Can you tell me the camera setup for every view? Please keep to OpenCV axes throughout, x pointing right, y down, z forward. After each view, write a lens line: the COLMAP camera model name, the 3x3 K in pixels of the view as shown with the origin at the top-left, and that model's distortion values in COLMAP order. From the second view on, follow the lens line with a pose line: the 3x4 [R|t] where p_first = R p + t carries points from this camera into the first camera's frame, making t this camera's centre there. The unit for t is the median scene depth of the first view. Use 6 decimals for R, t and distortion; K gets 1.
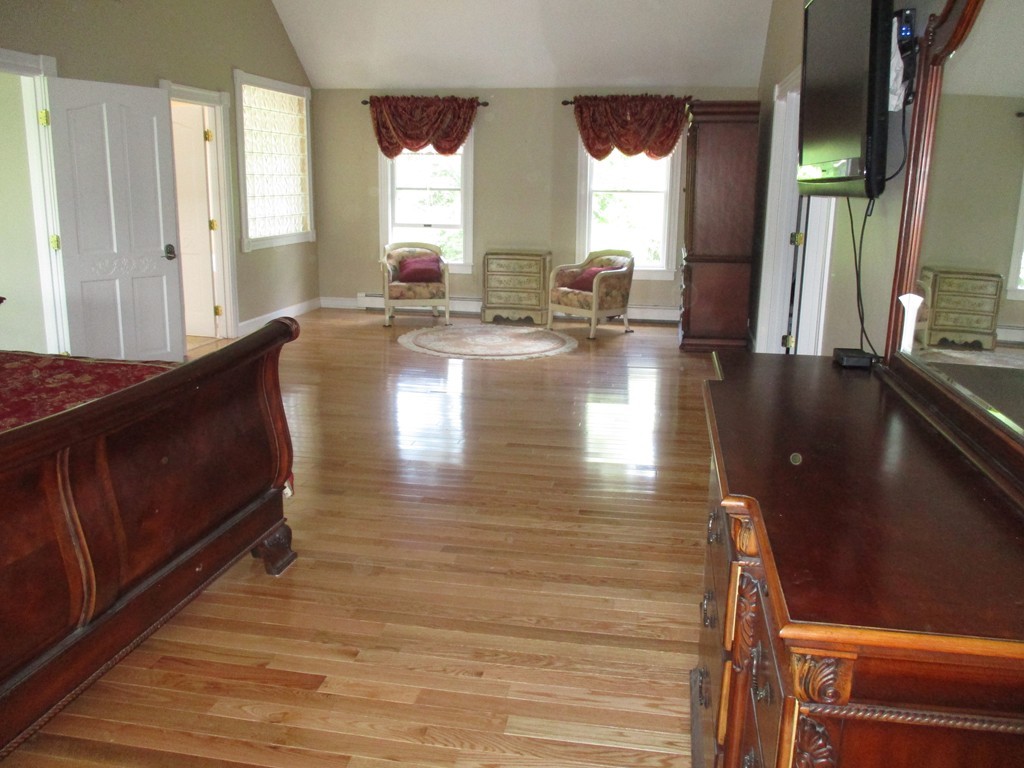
lens RADIAL K [[883.4, 0, 510.9], [0, 883.4, 383.4], [0, 0, 1]] dist [-0.044021, 0.002558]
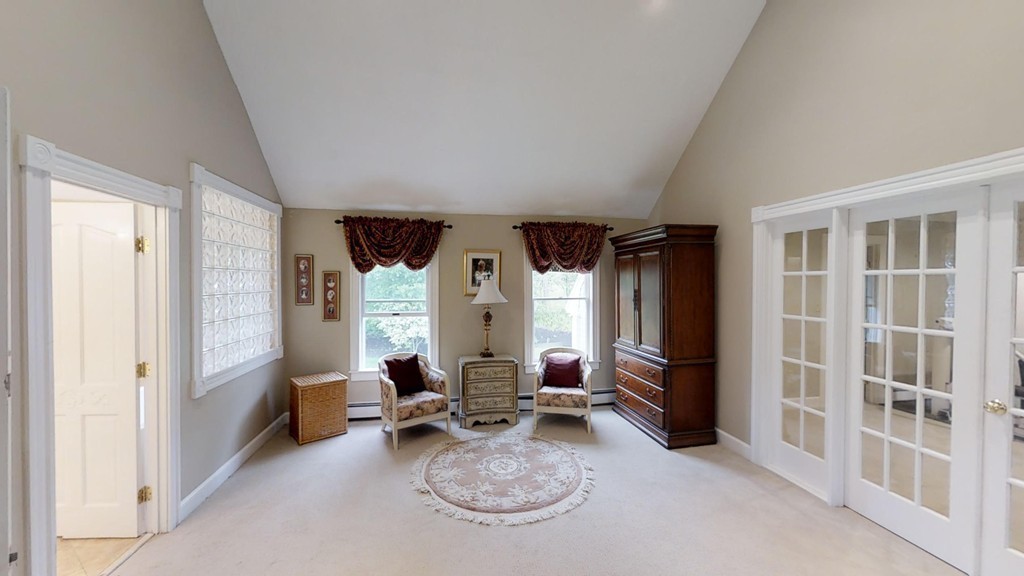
lens RADIAL K [[472.8, 0, 511.0], [0, 472.8, 290.5], [0, 0, 1]] dist [-0.005442, -0.000350]
pose [[0.959835, -0.016679, 0.280067, -0.127383], [0.074504, 0.977544, -0.197122, -0.114205], [-0.270490, 0.210071, 0.939524, 0.433452]]
